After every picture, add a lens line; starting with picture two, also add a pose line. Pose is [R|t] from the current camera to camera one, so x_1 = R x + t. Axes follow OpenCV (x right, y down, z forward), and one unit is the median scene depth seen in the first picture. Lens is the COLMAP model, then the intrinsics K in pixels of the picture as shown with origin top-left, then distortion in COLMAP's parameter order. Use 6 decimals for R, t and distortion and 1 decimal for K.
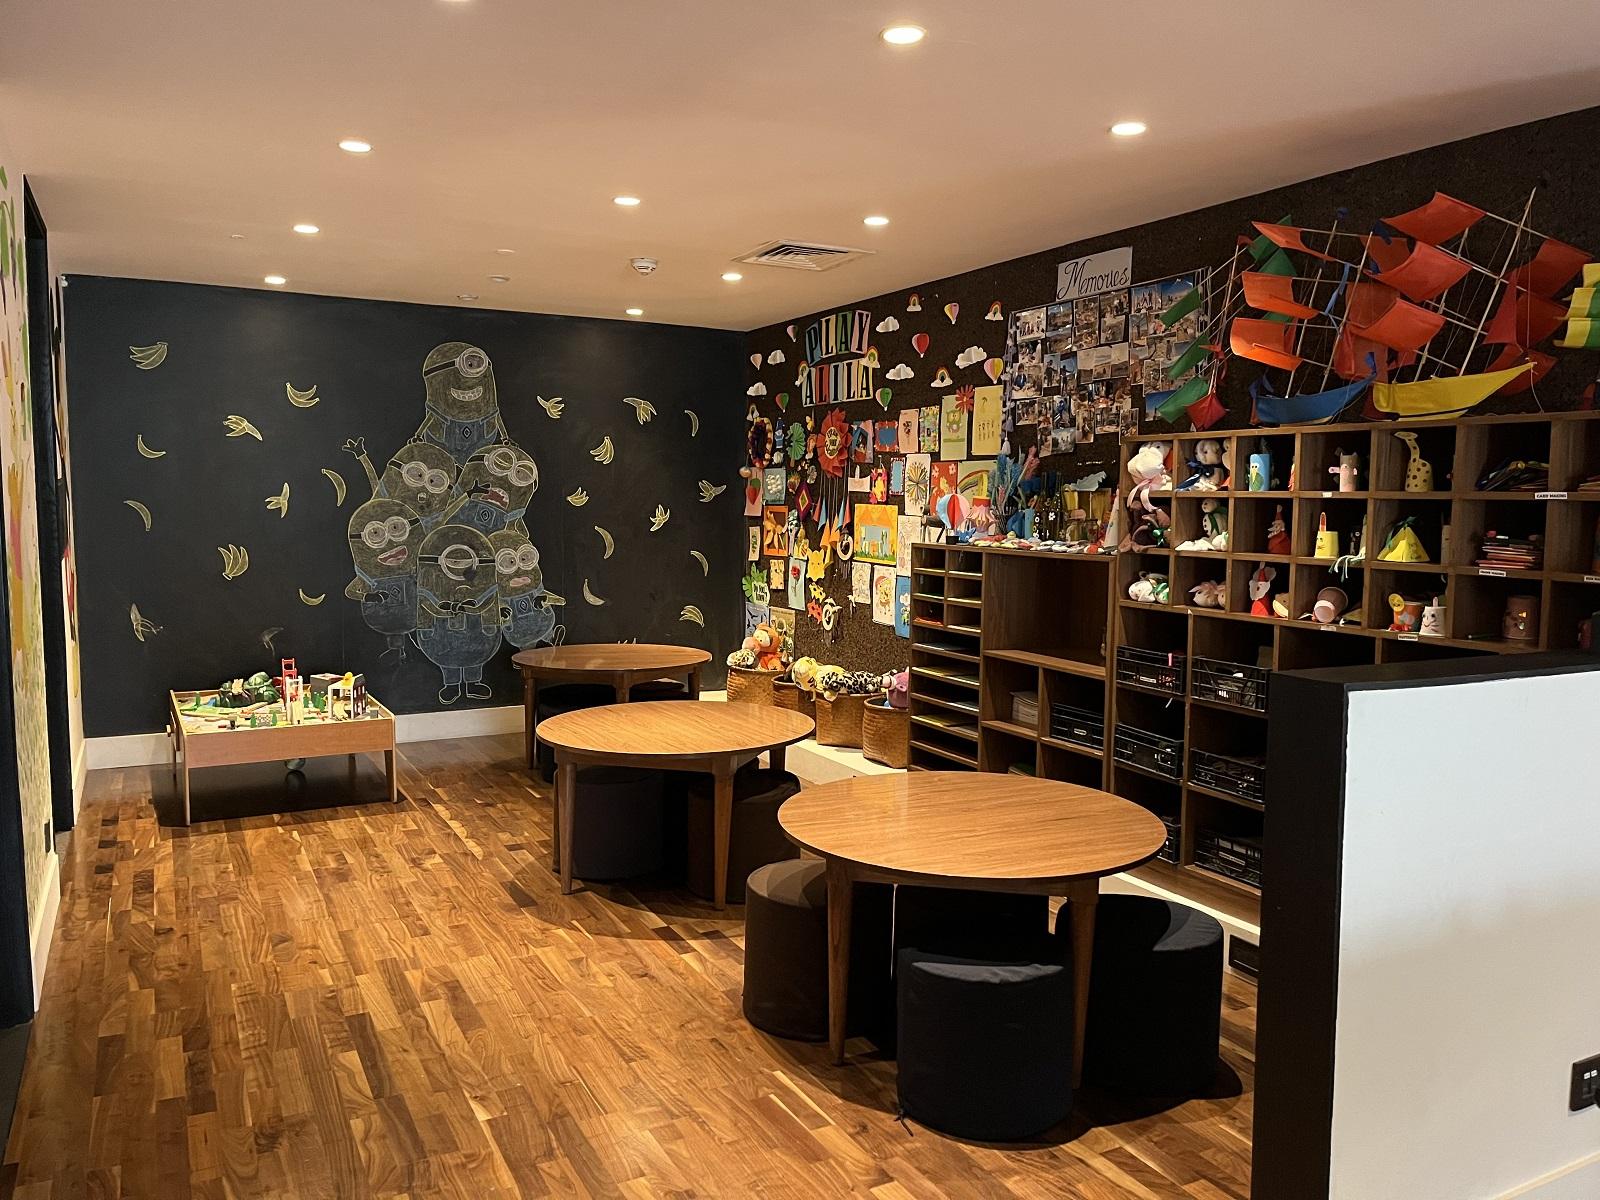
lens RADIAL K [[1239.8, 0, 800.0], [0, 1239.8, 600.0], [0, 0, 1]] dist [-0.003064, -0.003132]
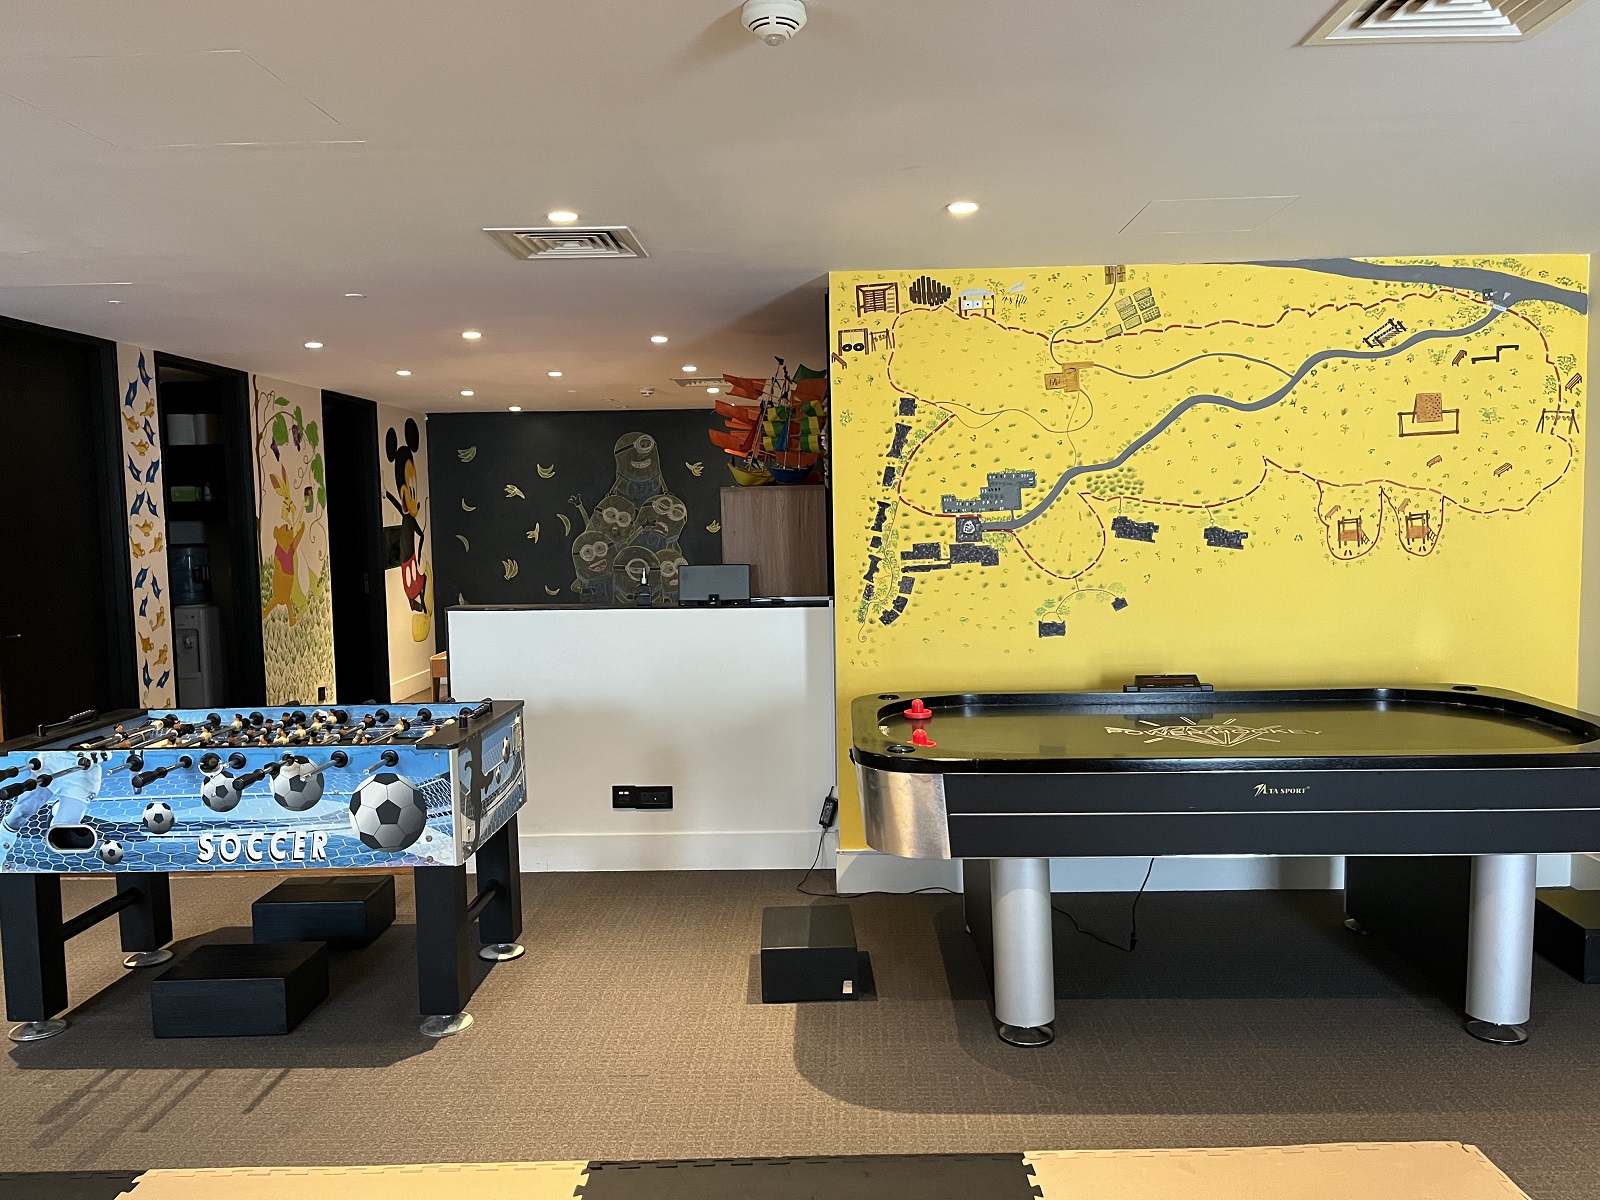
lens RADIAL K [[1239.8, 0, 800.0], [0, 1239.8, 600.0], [0, 0, 1]] dist [-0.003064, -0.003132]
pose [[0.861647, 0.010480, -0.507400, 0.724032], [-0.016823, 0.999827, -0.007918, 0.017947], [0.507229, 0.015359, 0.861674, -0.269146]]
